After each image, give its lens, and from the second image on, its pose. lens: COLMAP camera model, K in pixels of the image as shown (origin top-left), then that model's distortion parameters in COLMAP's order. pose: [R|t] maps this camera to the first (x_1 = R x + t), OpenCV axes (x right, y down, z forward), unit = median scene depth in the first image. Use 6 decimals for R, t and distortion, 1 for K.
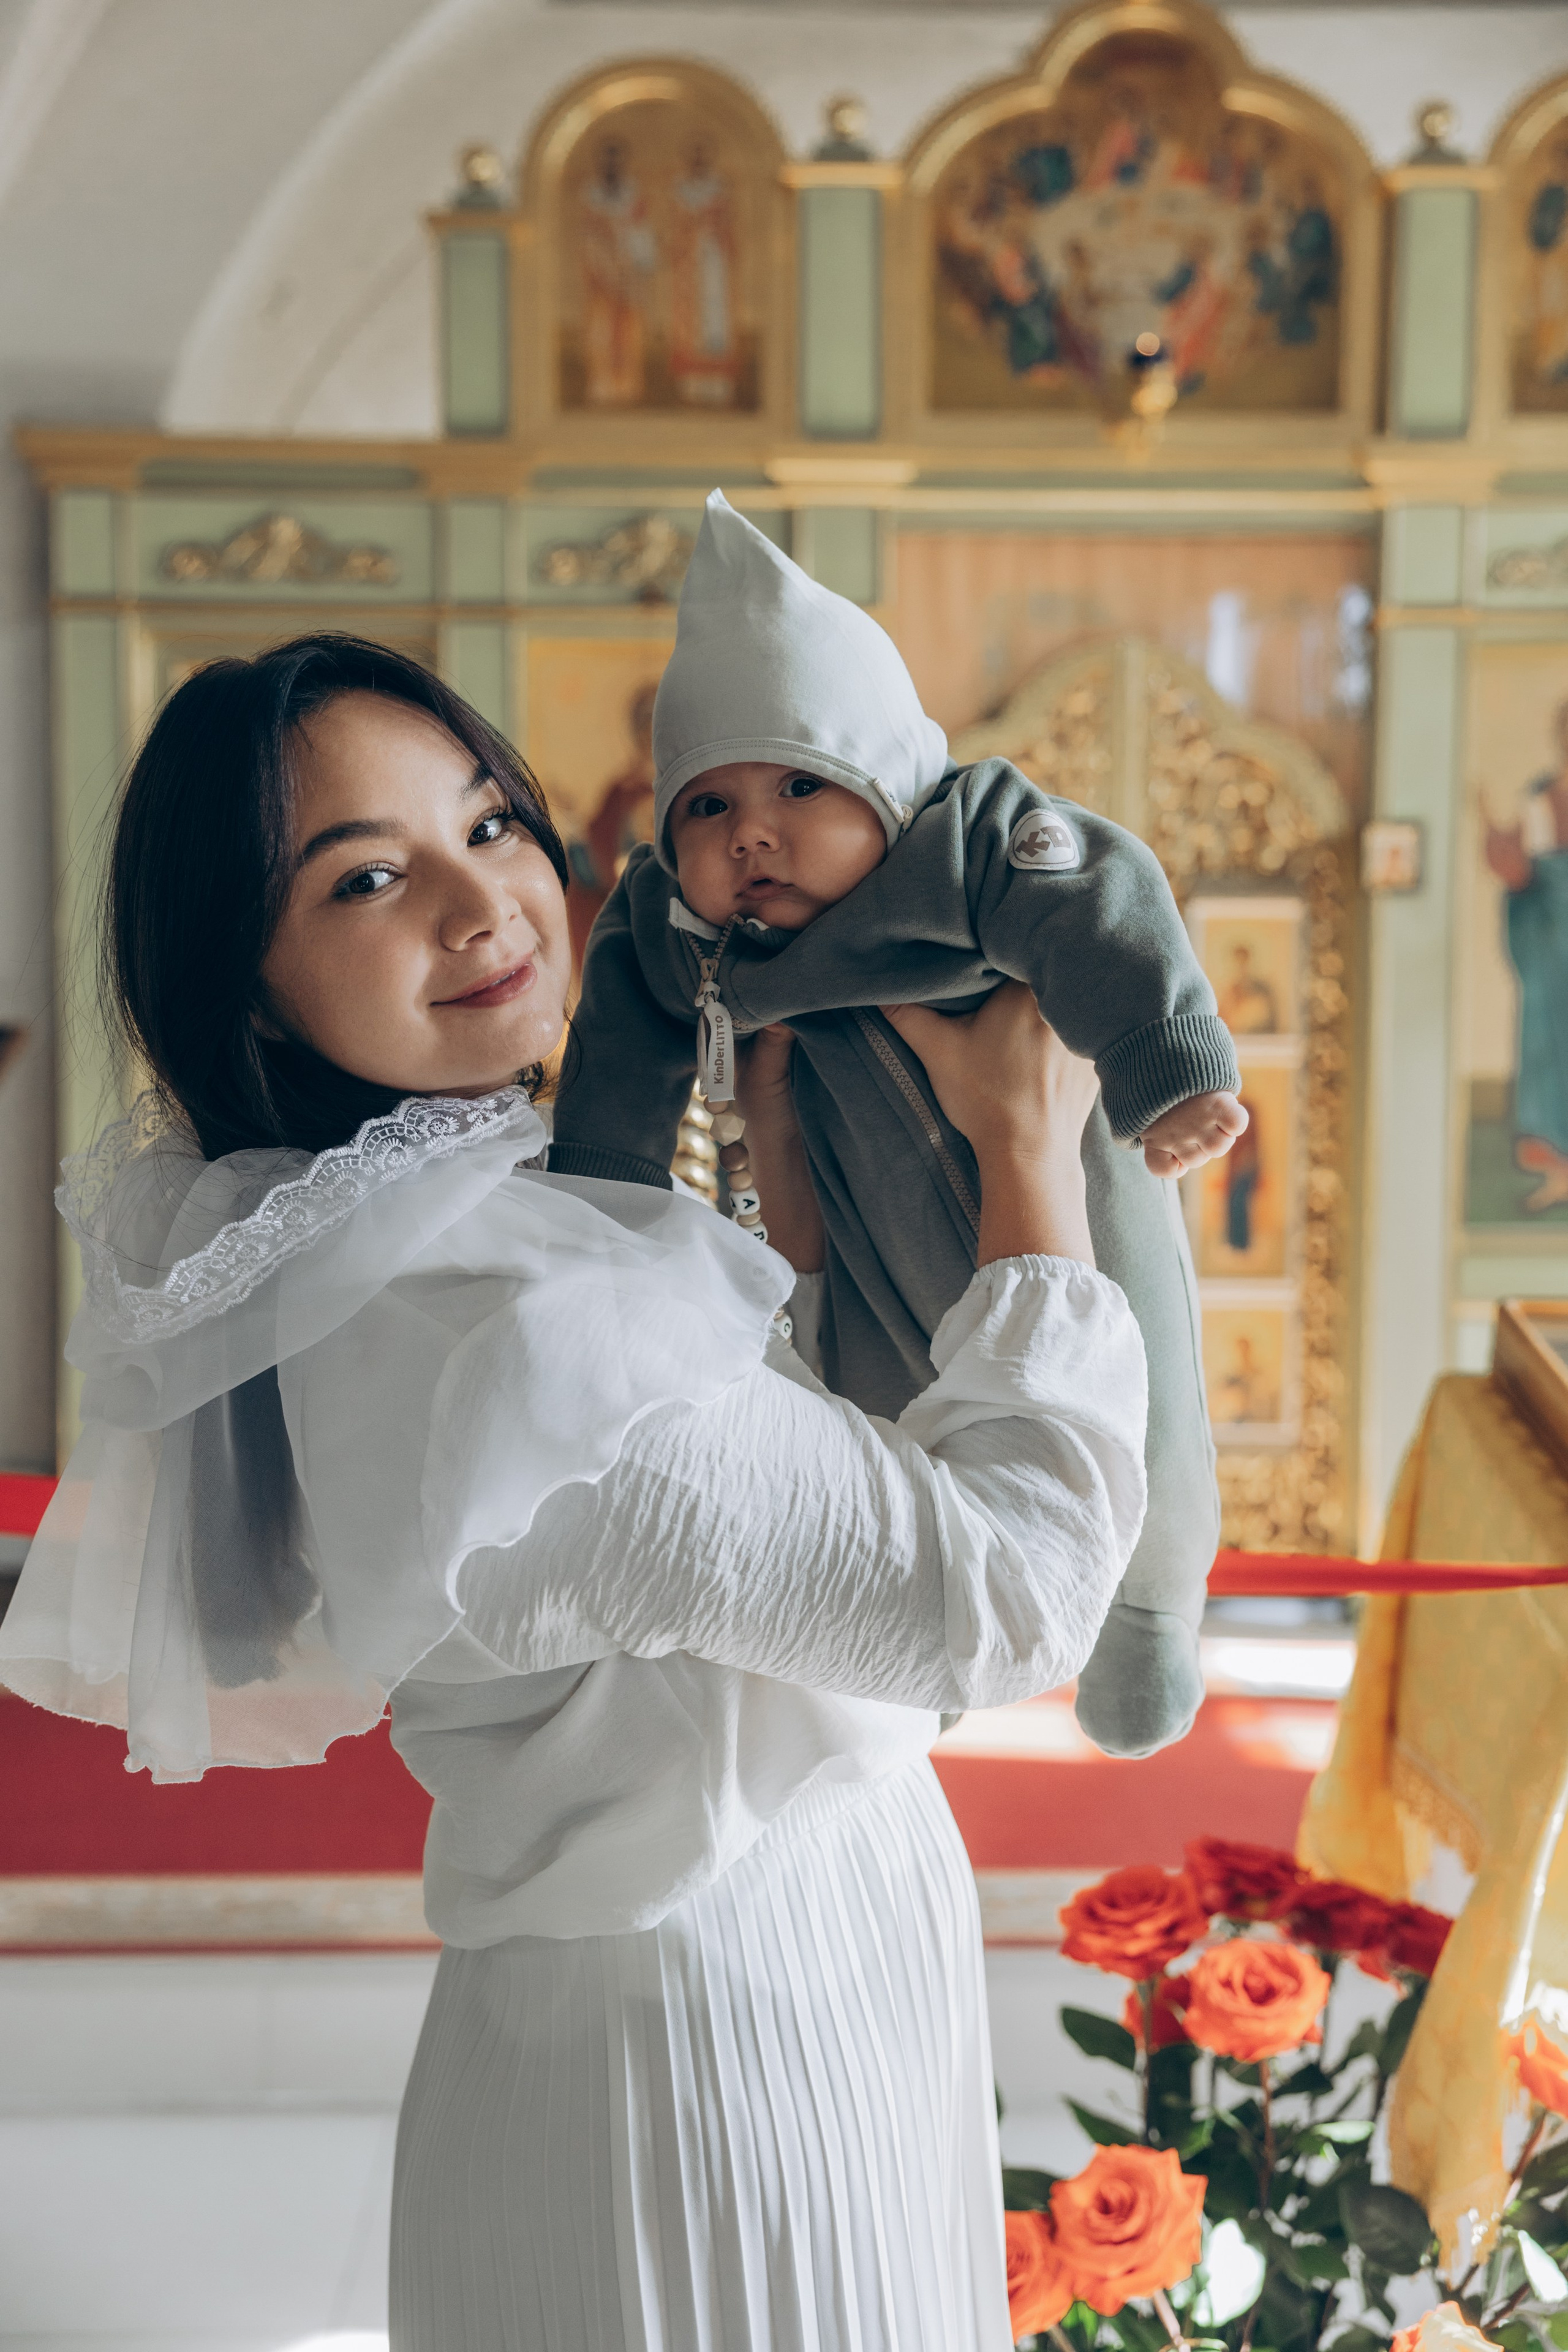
lens RADIAL K [[3031.5, 0, 772.9], [0, 3031.5, 1180.1], [0, 0, 1]] dist [0.154482, 0.030583]
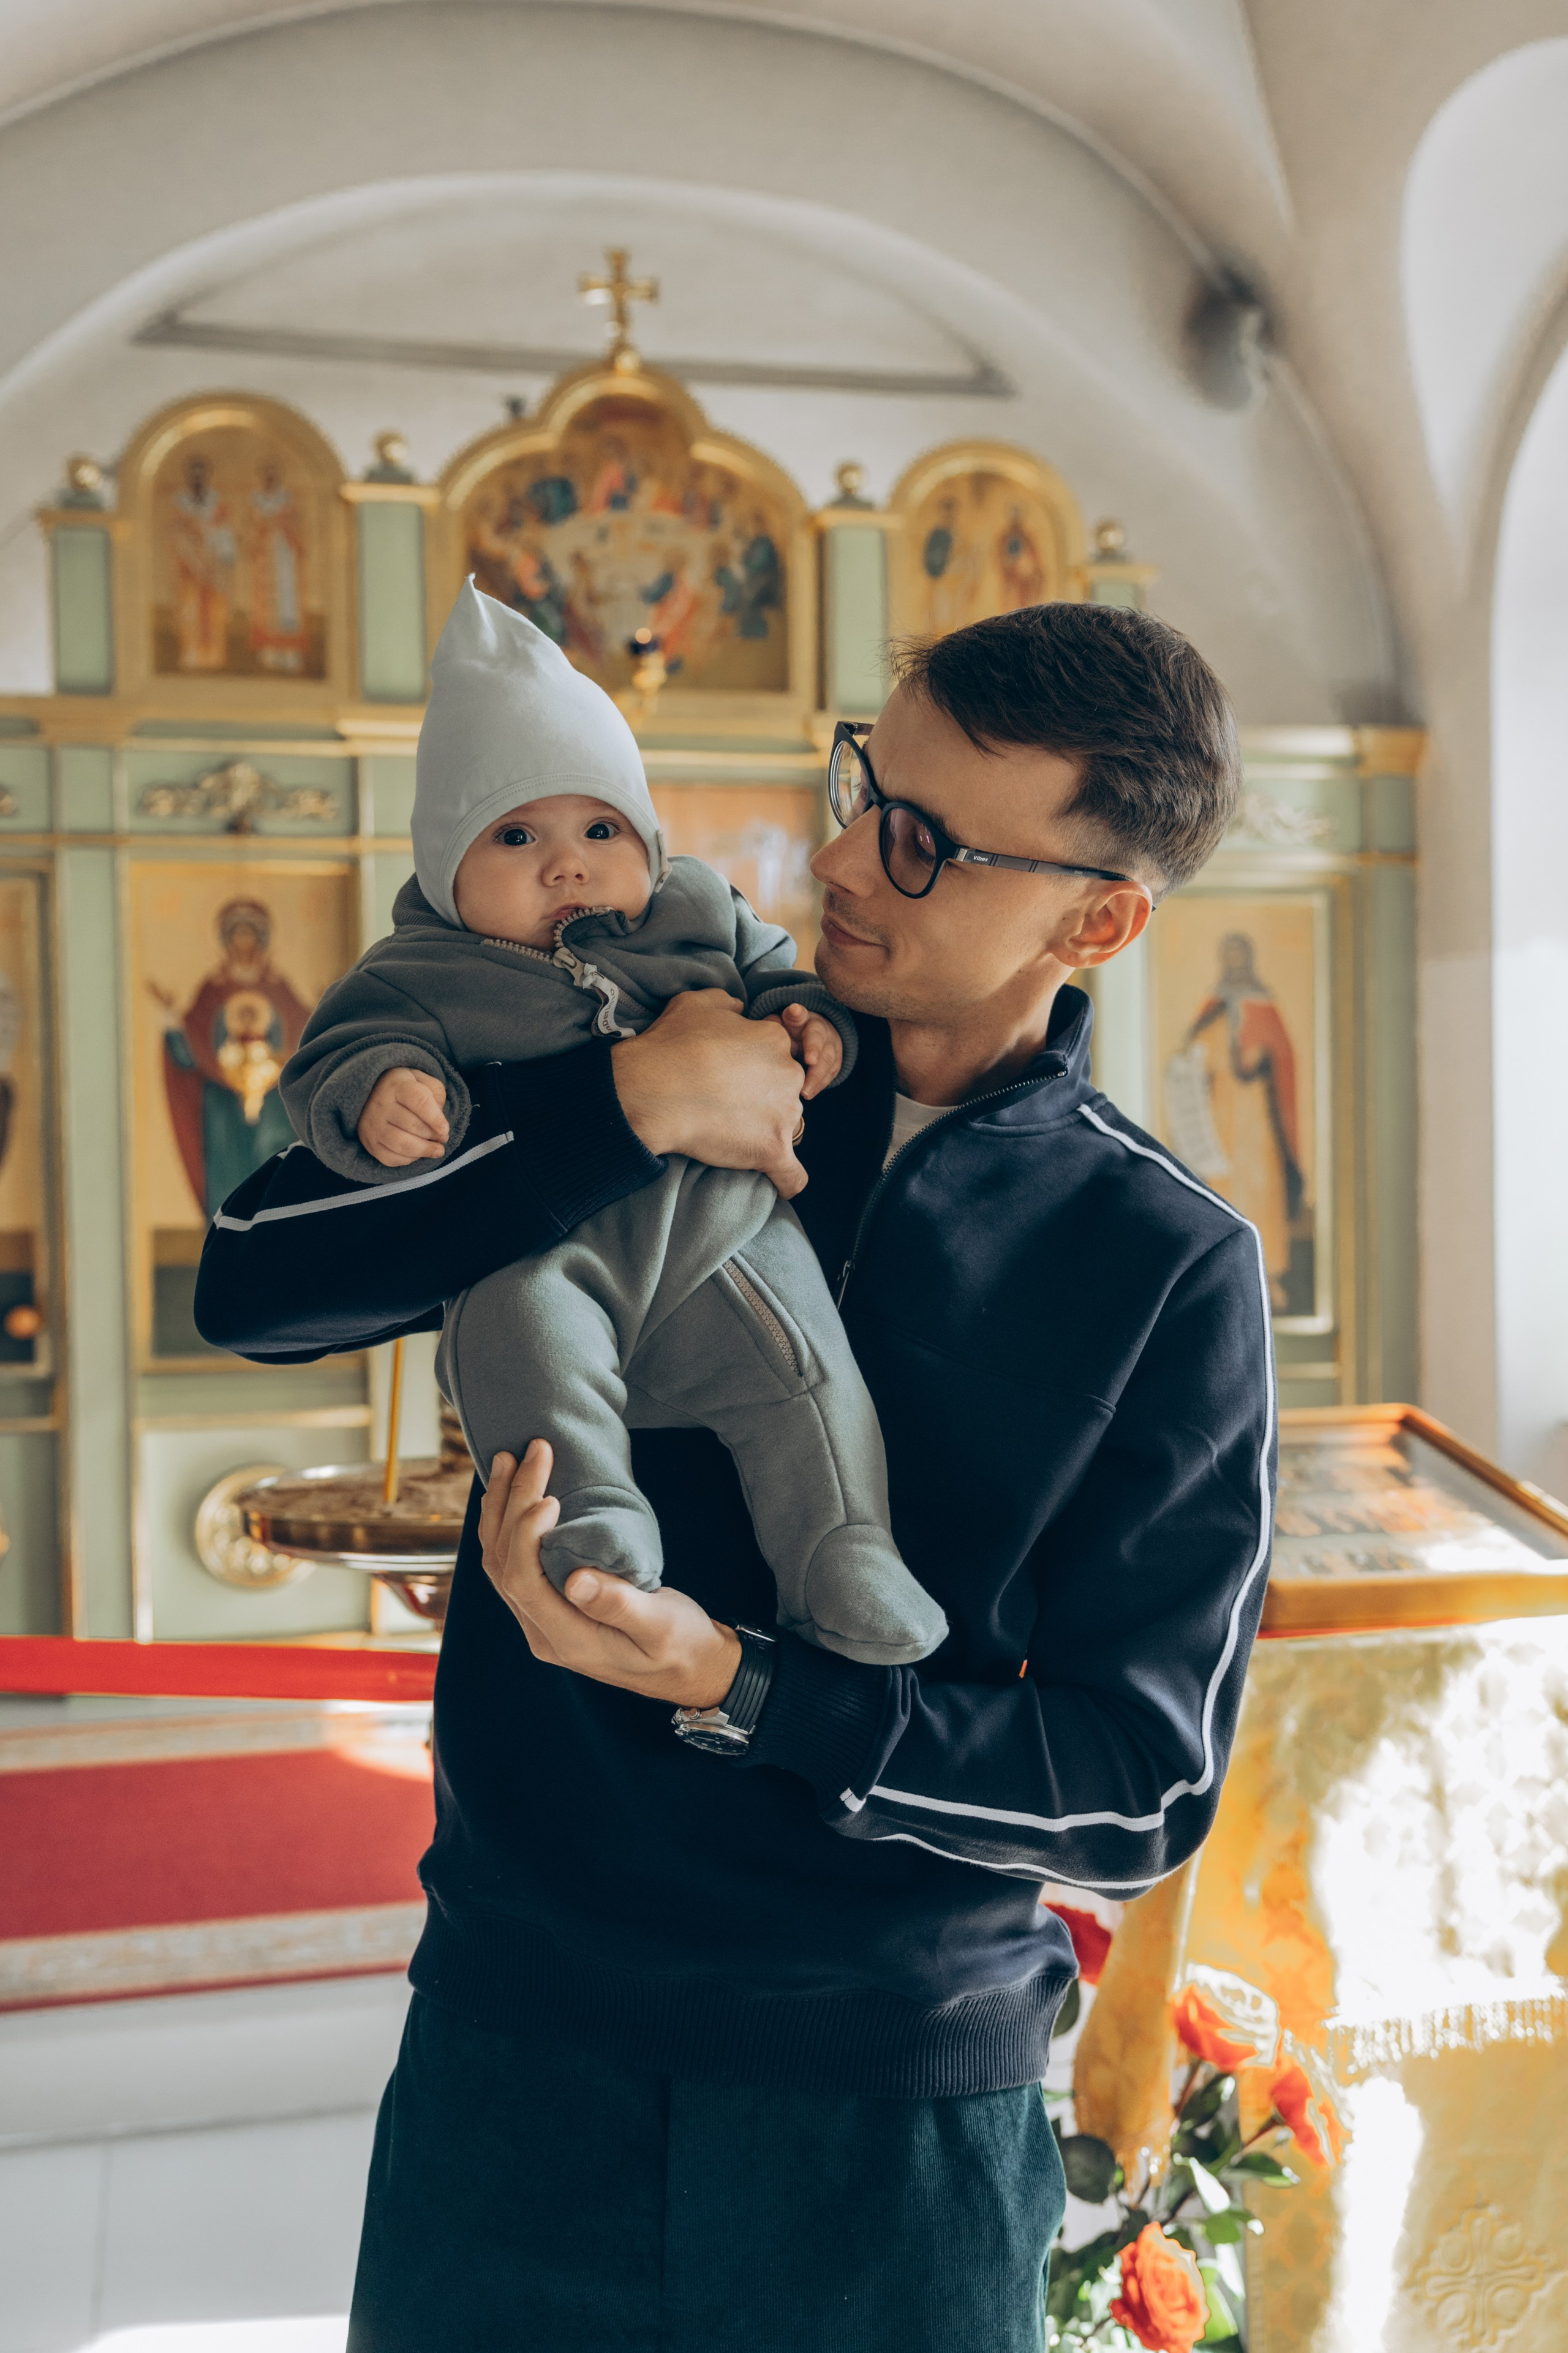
lens RADIAL K [[2503.7, 0, 782.3], [0, 2503.7, 1161.8], [0, 0, 1]] dist [0.023048, 0.044097]
pose [[0.974244, -0.020902, 0.224526, -0.055398], [0.031119, 0.998630, -0.042062, -0.012766], [-0.223339, 0.047965, 0.973560, 0.002906]]
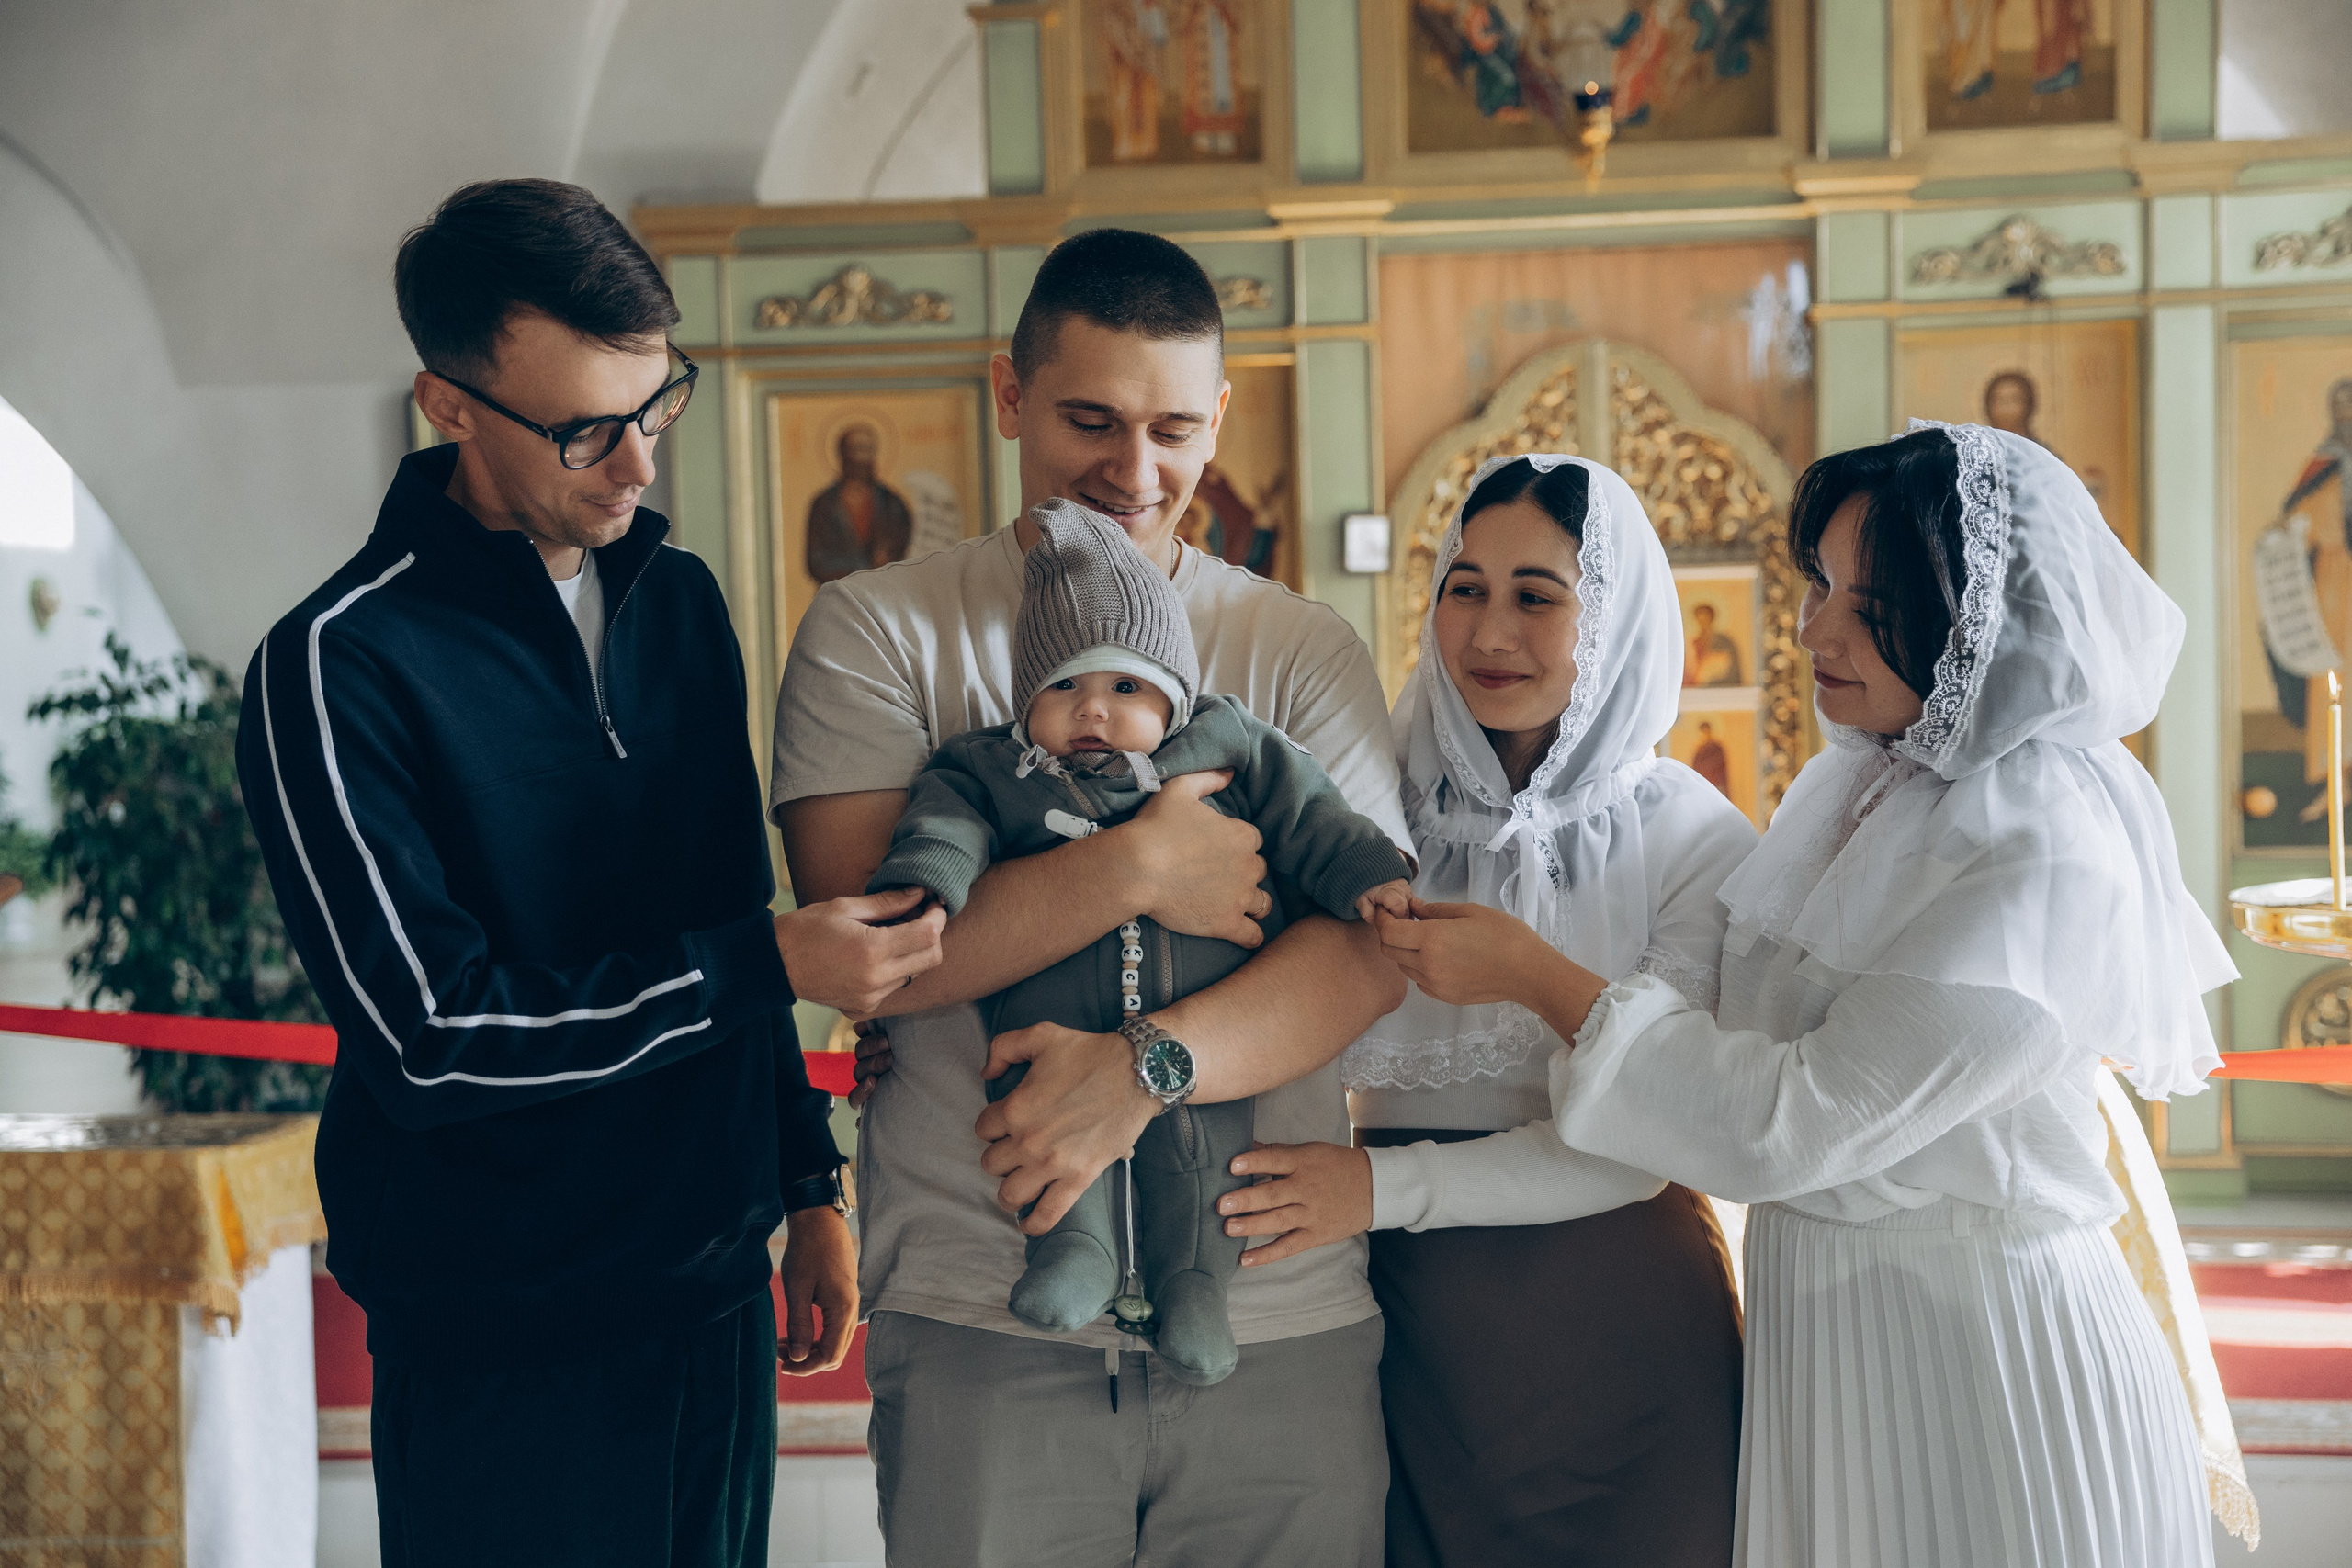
lens RADIAL K [[3201.7, 0, 1182.1], [0, 3201.7, 775.6], [0, 0, 1]] dist [0.180987, 0.005794]
pose [[0.993775, -0.027096, -0.108062, 0.091321], [0.024887, 0.999454, -0.021739, 0.006524], [0.108592, 0.018915, 0.993906, -0.205514]]
